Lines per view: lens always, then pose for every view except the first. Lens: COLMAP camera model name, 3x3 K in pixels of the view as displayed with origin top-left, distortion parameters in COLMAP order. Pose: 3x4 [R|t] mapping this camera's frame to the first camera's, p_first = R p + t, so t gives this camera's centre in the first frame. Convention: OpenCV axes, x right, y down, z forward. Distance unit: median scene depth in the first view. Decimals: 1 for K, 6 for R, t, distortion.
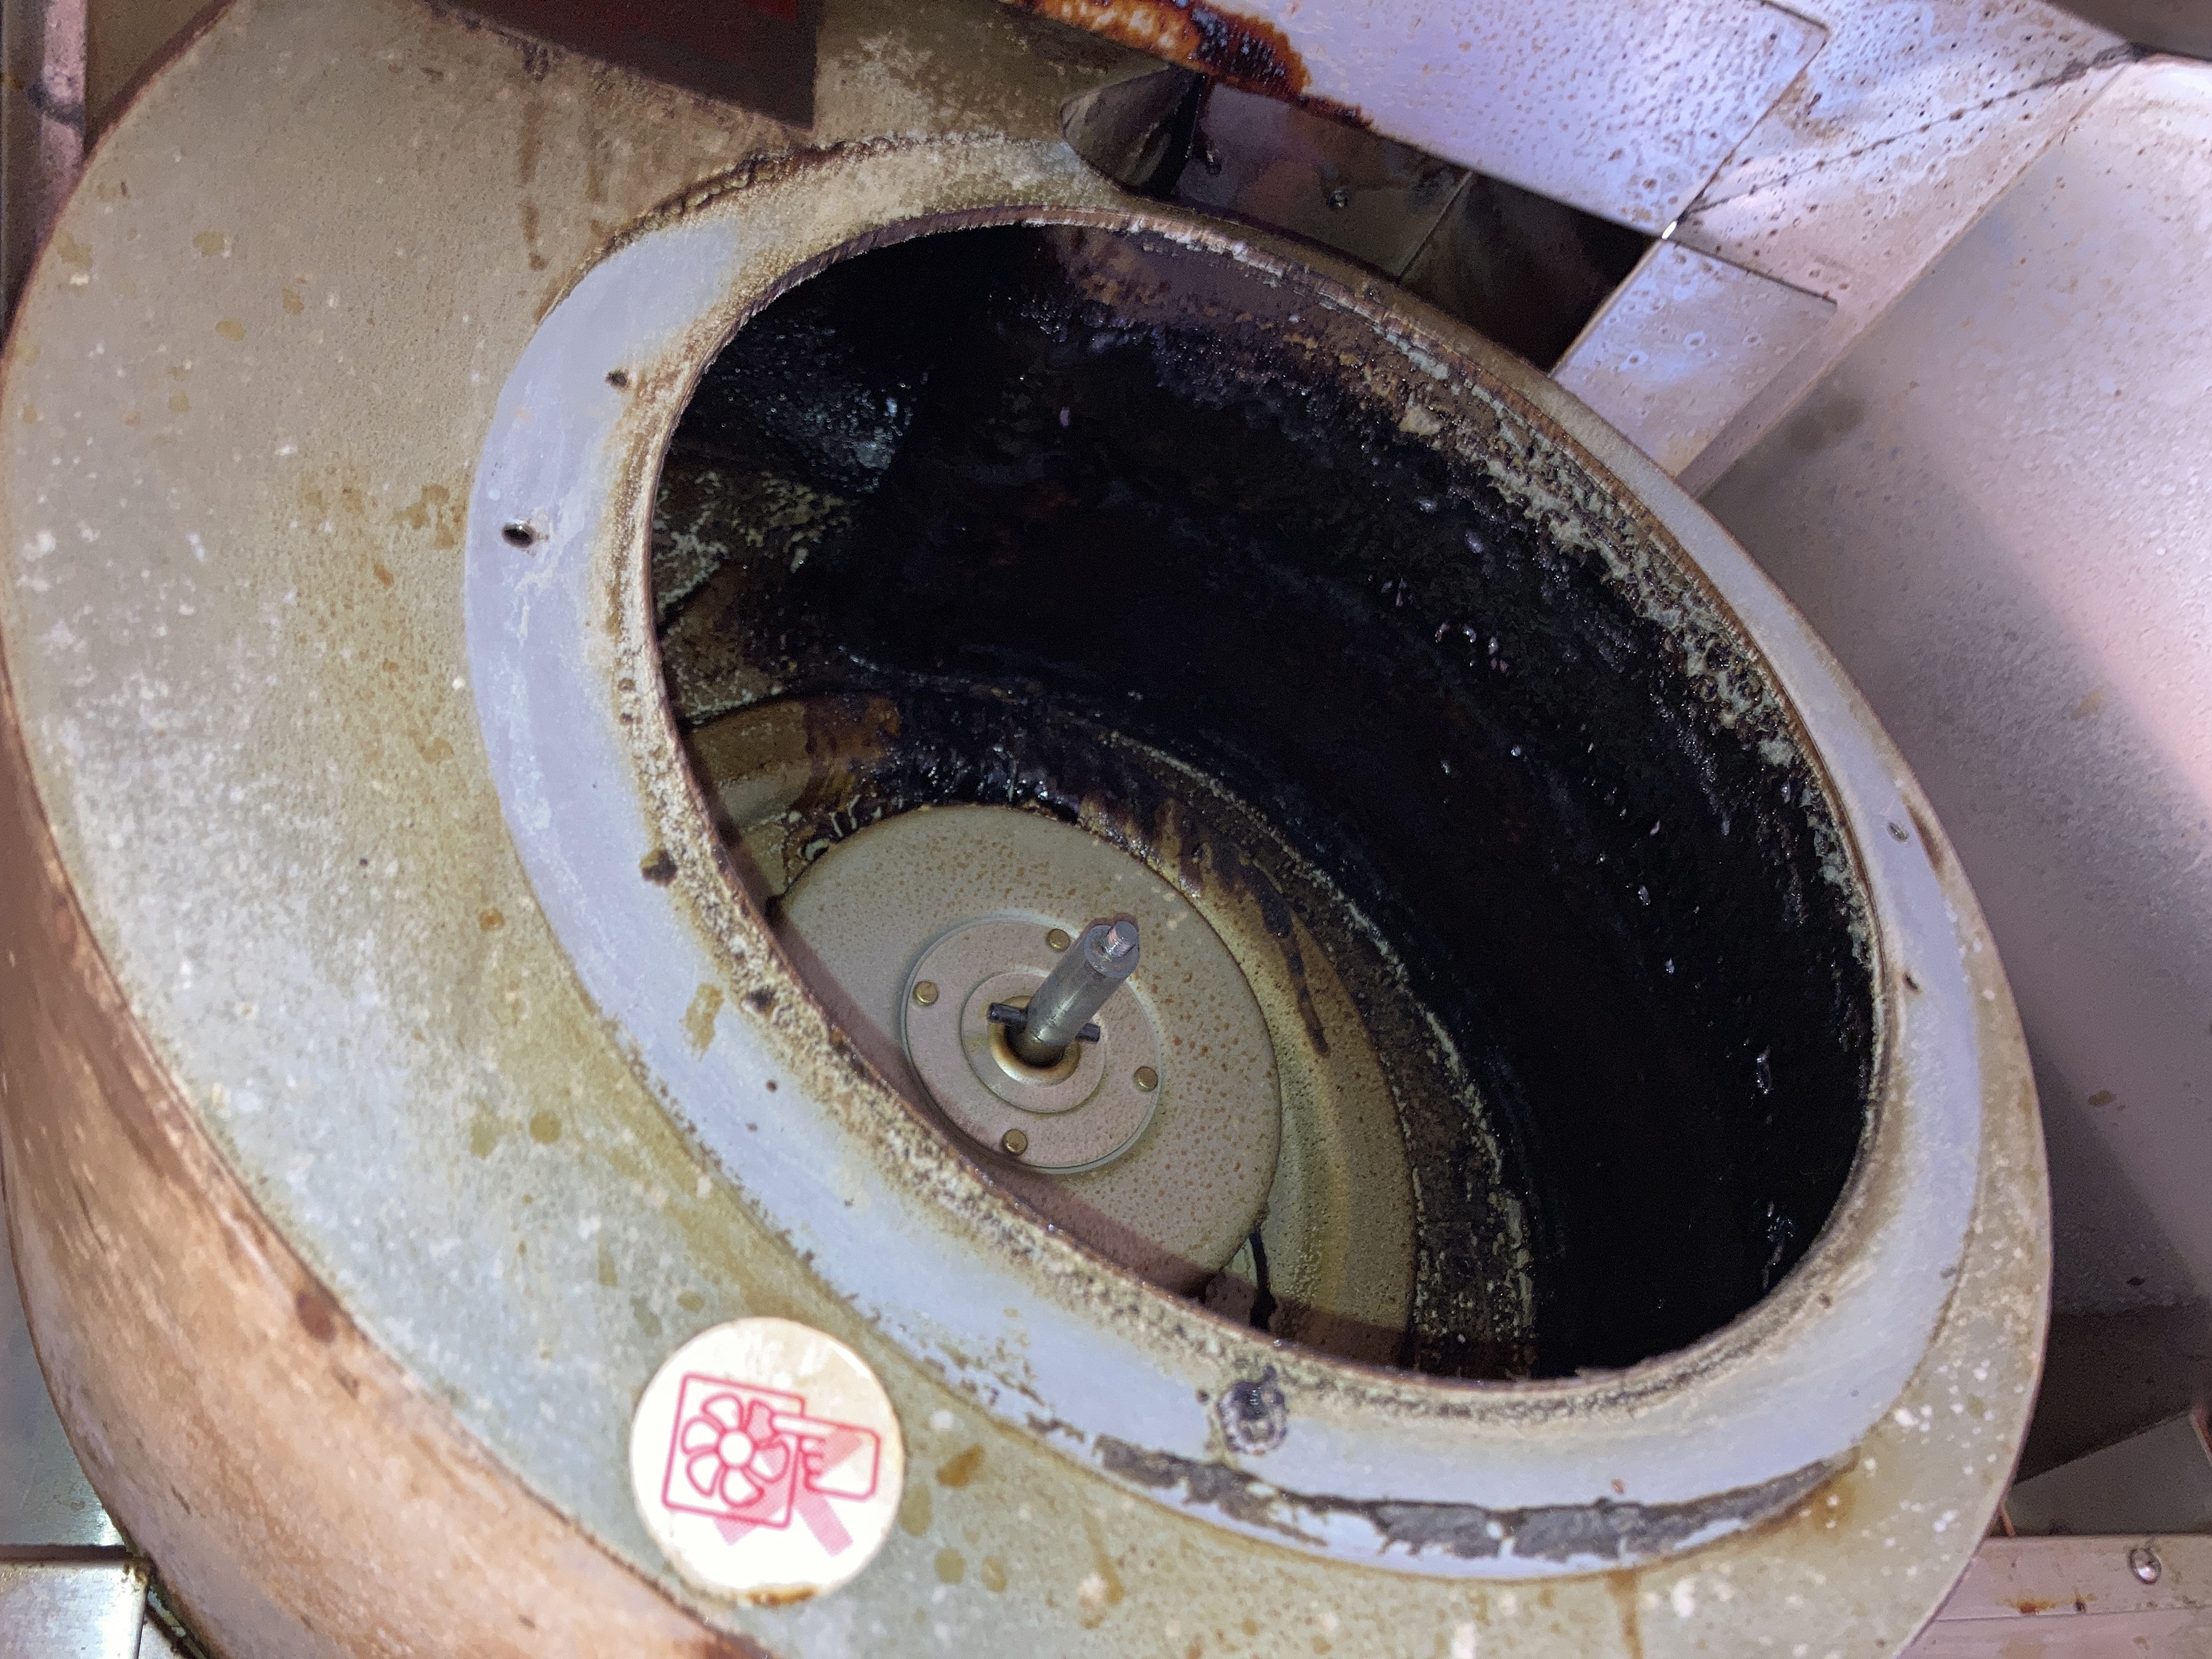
lens RADIAL K [[1820.3, 0, 1122.7], [0, 1820.3, 797.5], [0, 0, 1]] dist [-0.011672, -0.006904]
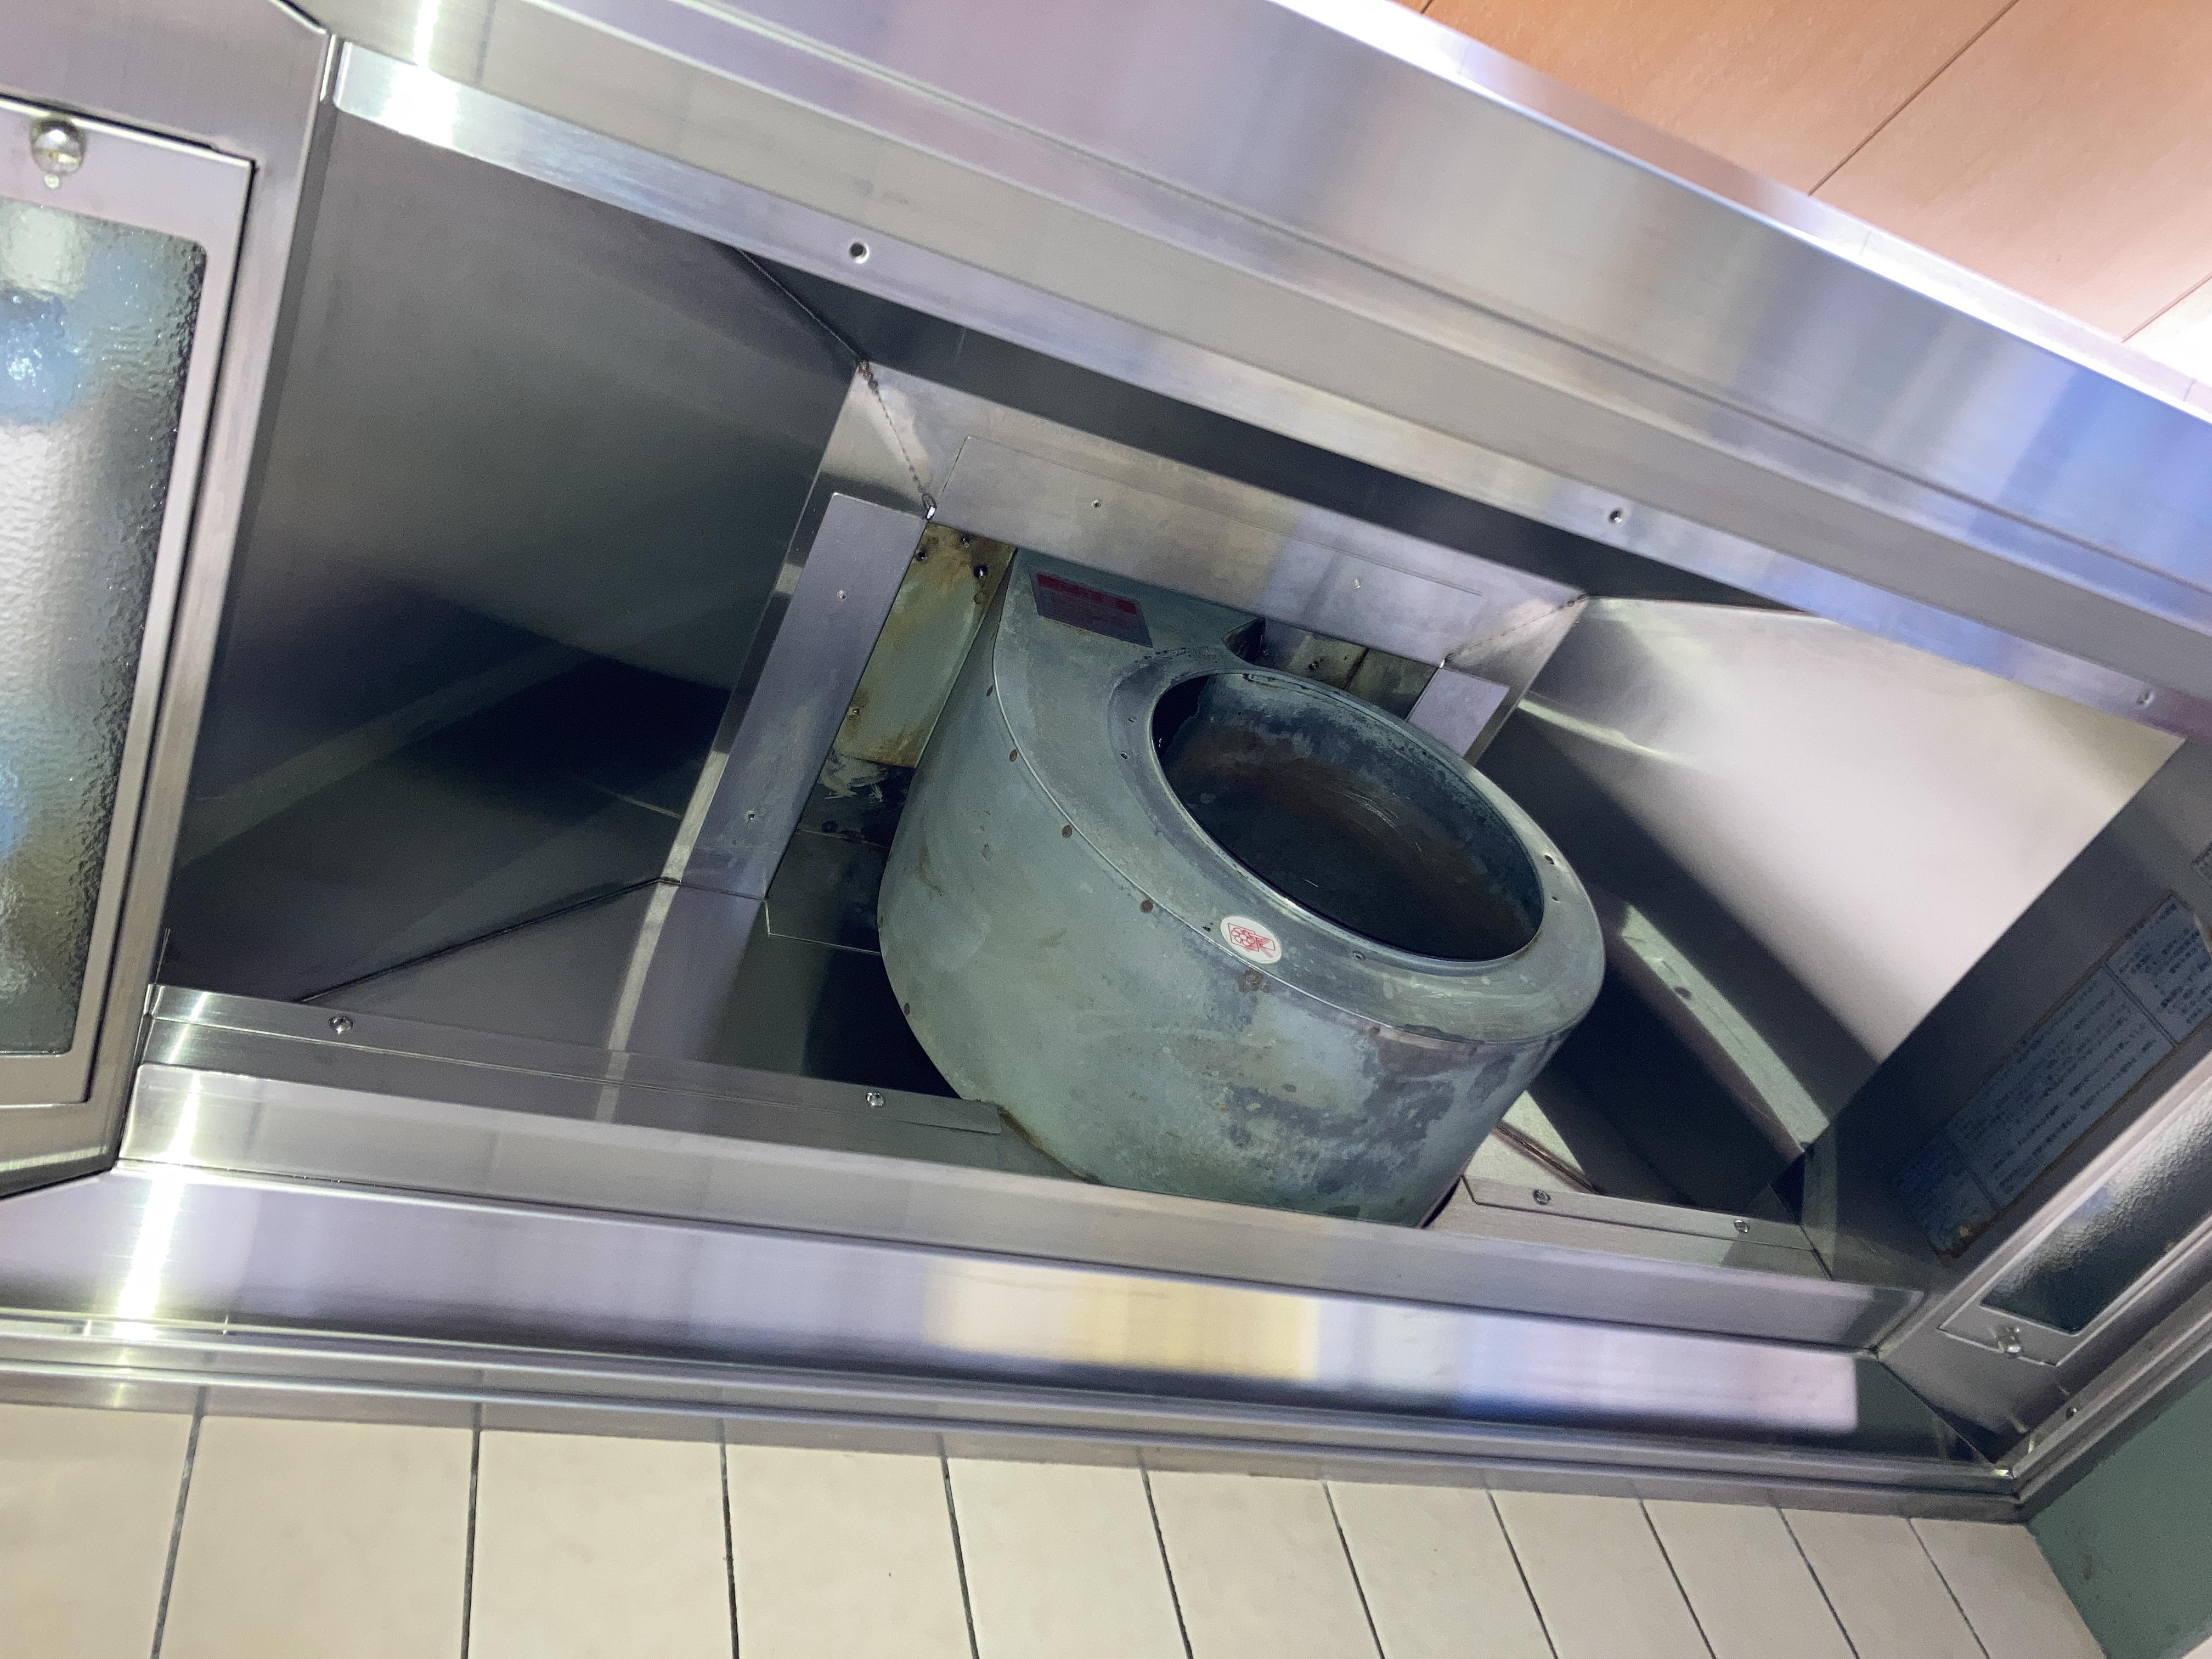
lens RADIAL K [[1808.4, 0, 1106.0], [0, 1808.4, 829.5], [0, 0, 1]] dist [-0.000725, 0.006085]
pose [[0.995896, -0.067126, 0.060705, -0.718326], [0.080832, 0.961406, -0.262992, 1.120228], [-0.040708, 0.266820, 0.962886, -2.868220]]
